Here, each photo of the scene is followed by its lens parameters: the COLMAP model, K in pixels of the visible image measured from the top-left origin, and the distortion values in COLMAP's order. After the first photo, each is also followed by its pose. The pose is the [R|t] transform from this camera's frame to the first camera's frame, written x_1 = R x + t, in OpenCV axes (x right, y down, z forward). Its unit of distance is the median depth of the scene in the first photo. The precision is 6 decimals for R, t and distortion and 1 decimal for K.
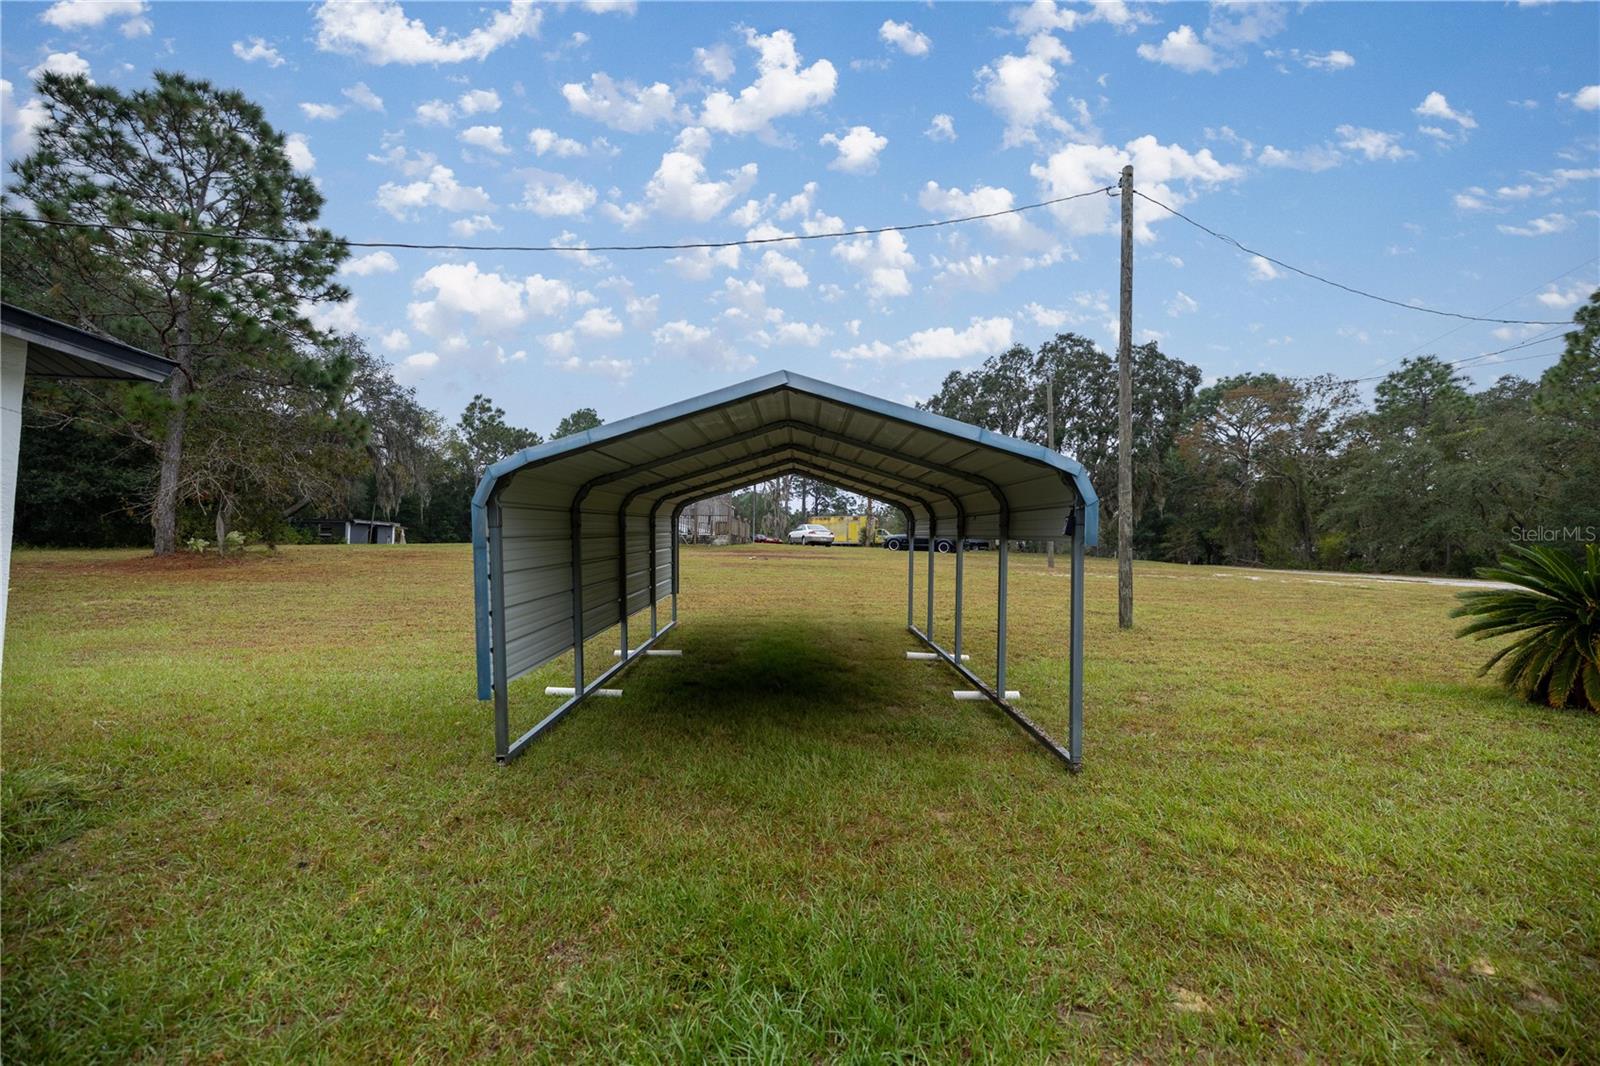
lens RADIAL K [[677.1, 0, 799.5], [0, 677.1, 543.1], [0, 0, 1]] dist [0.005251, 0.000169]
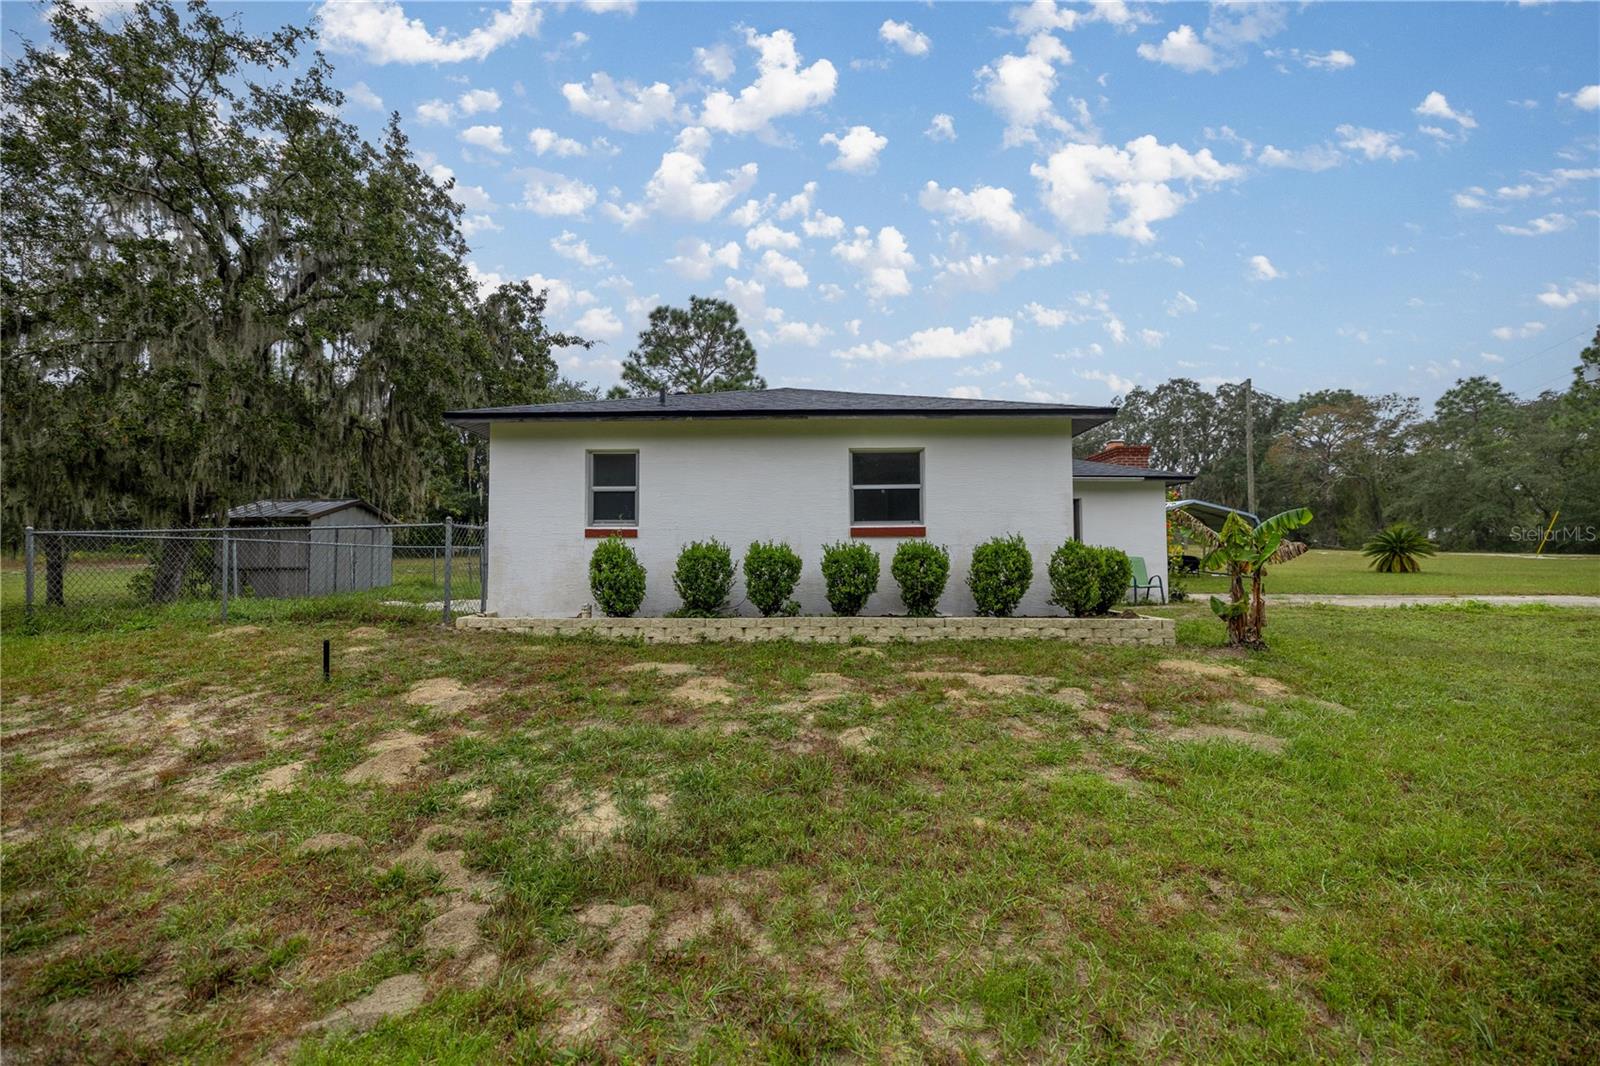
lens RADIAL K [[677.1, 0, 806.4], [0, 677.1, 545.5], [0, 0, 1]] dist [0.005251, 0.000169]
pose [[0.995984, -0.024164, -0.086207, -0.187350], [0.024476, 0.999697, 0.002559, -0.000594], [0.086119, -0.004659, 0.996274, -0.326190]]
